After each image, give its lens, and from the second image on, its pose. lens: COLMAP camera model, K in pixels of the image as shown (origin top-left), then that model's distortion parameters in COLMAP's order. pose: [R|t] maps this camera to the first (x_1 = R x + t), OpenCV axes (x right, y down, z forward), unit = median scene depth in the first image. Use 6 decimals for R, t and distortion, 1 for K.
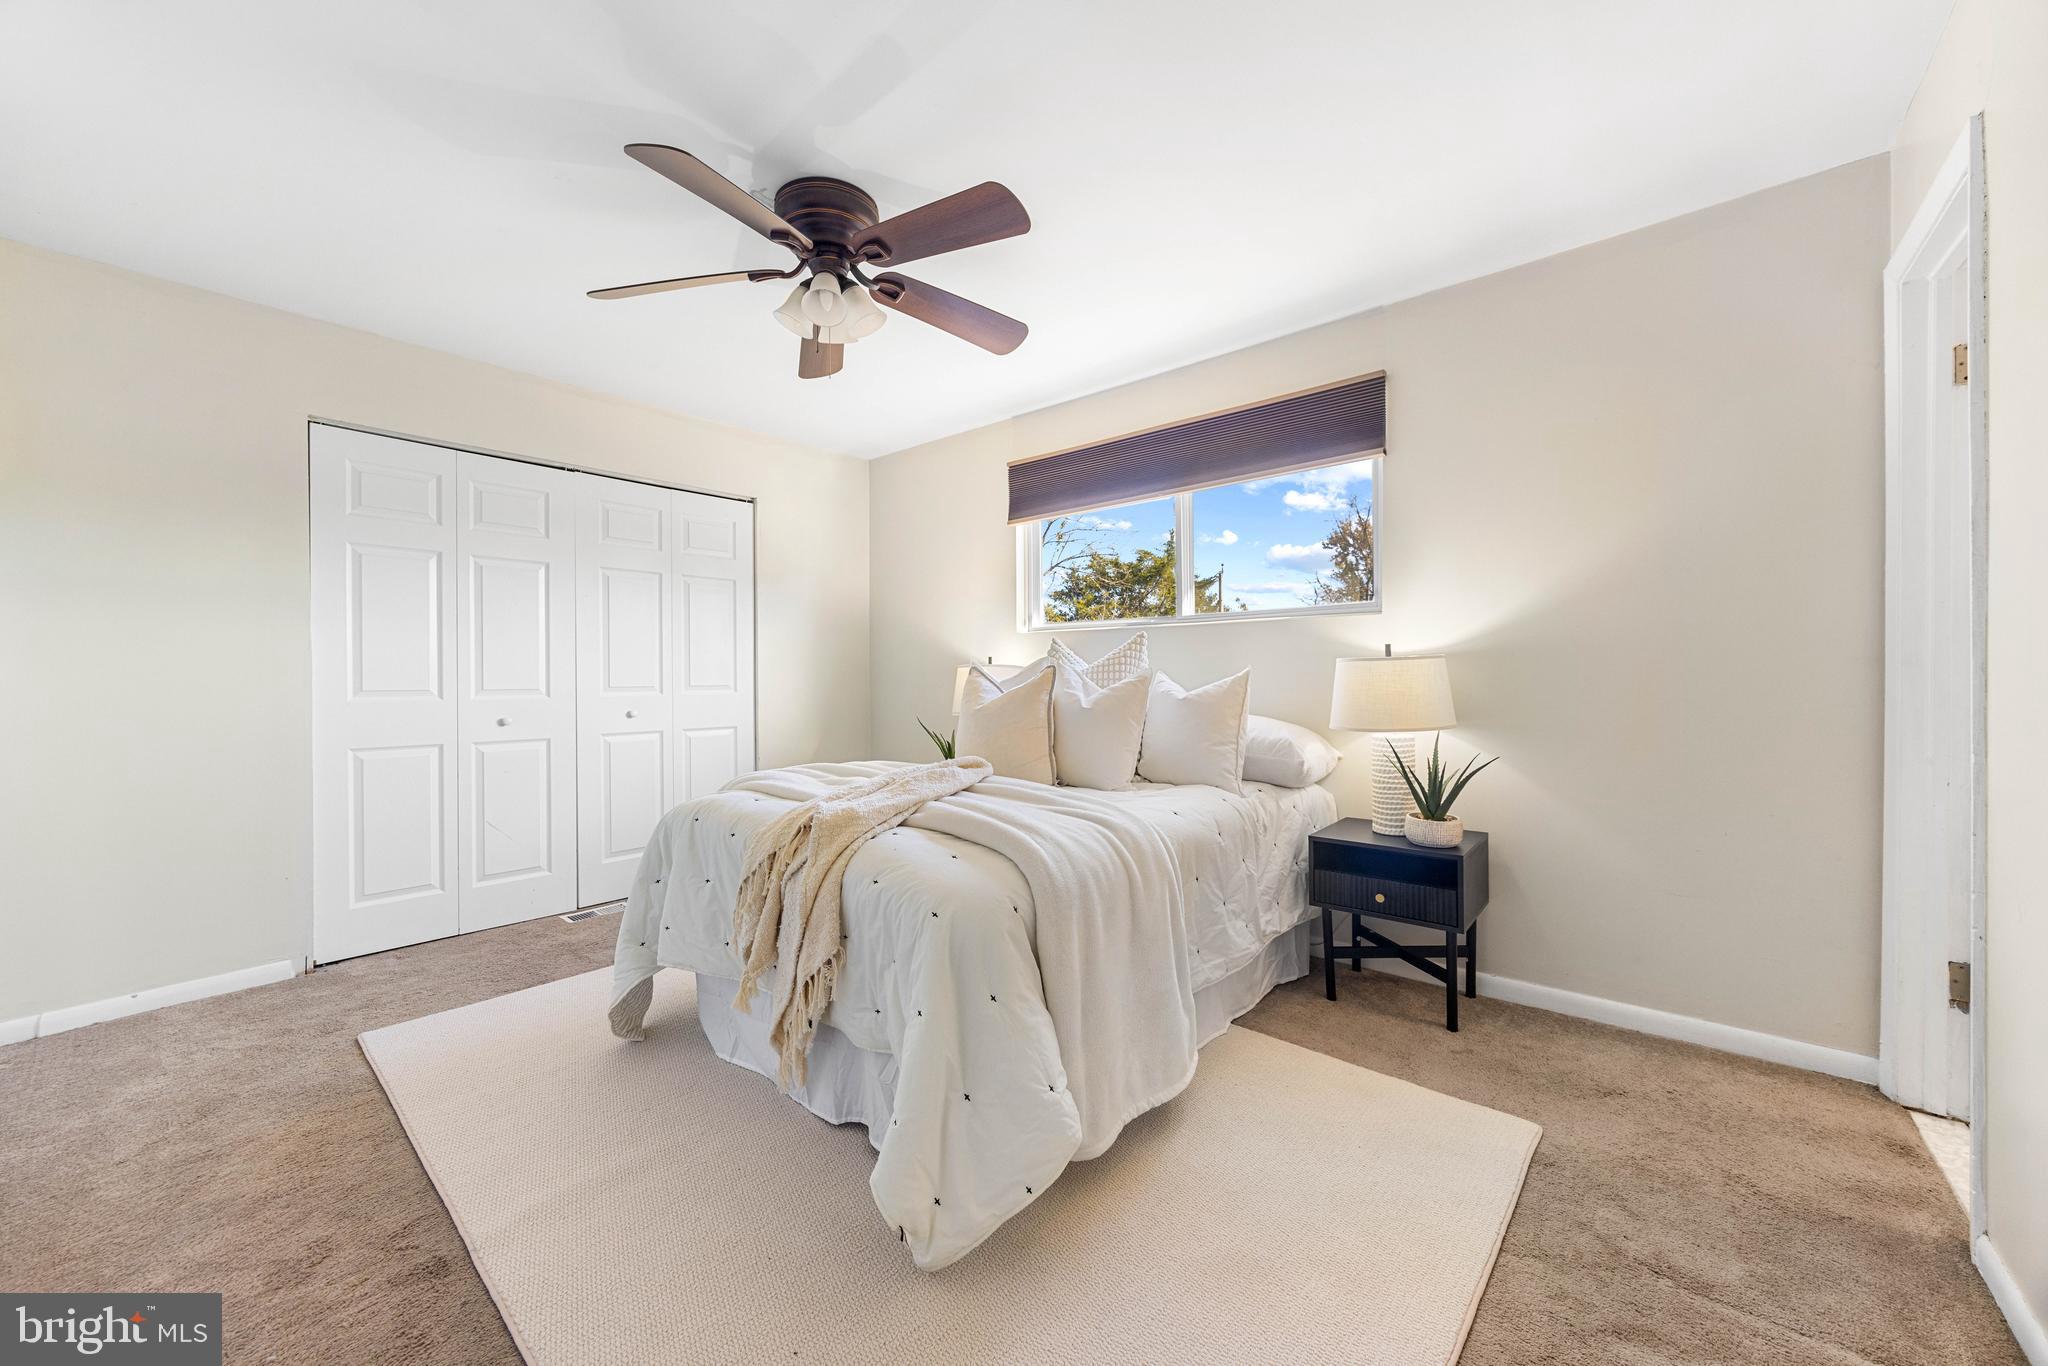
lens RADIAL K [[772.4, 0, 1020.4], [0, 772.4, 686.9], [0, 0, 1]] dist [0.000102, -0.000188]
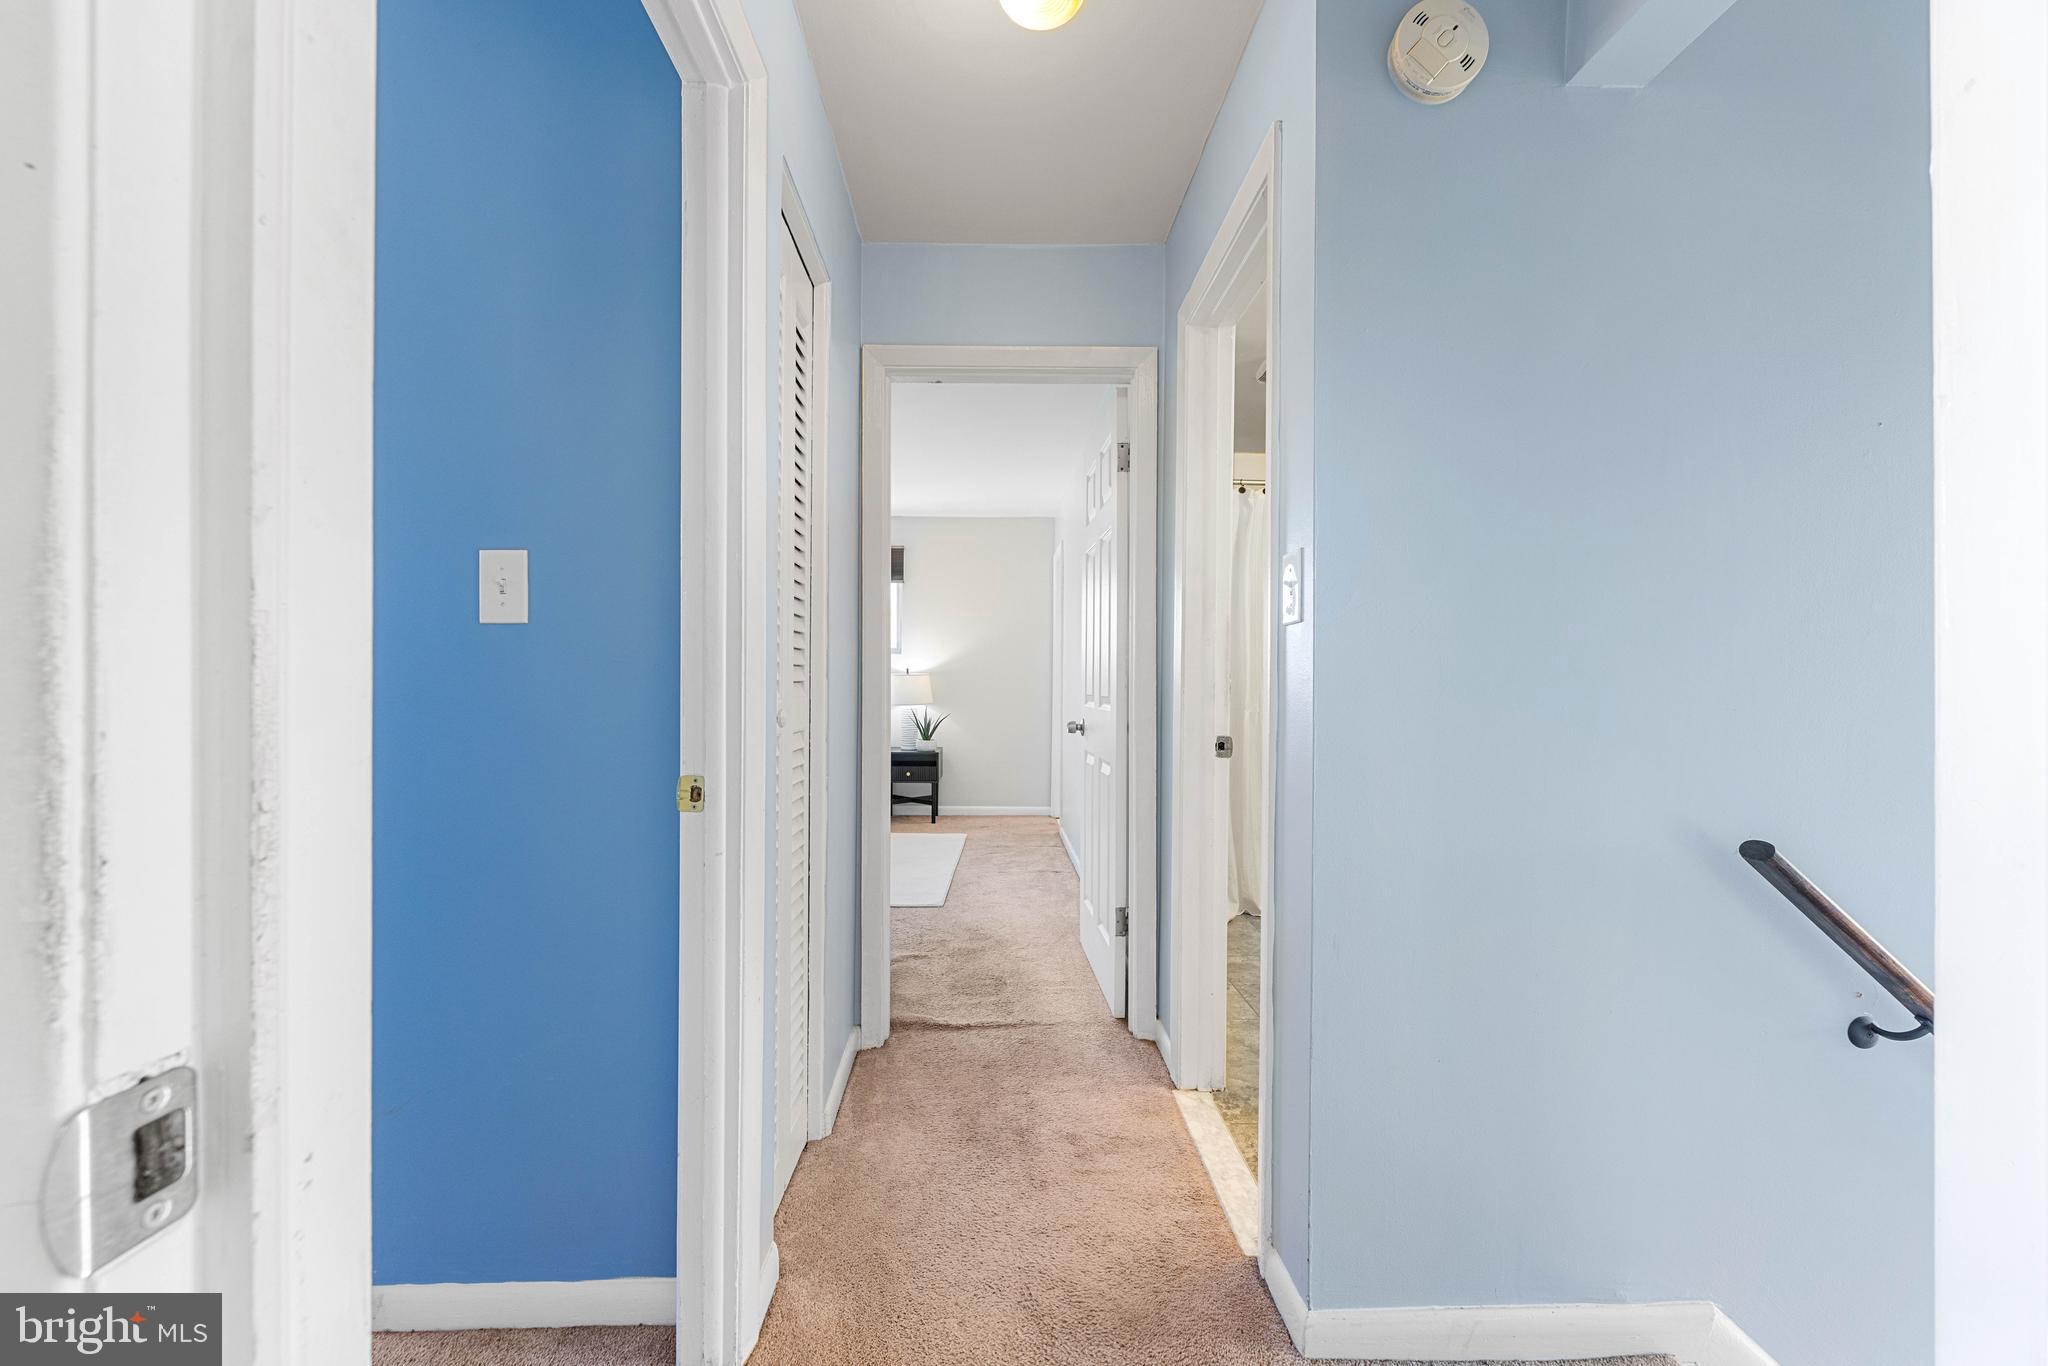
lens RADIAL K [[772.4, 0, 1023.5], [0, 772.4, 688.5], [0, 0, 1]] dist [0.000102, -0.000188]
pose [[0.725568, 0.008275, 0.688101, -0.919035], [-0.008425, 0.999960, -0.003142, 0.011919], [-0.688099, -0.003518, 0.725608, -0.977903]]
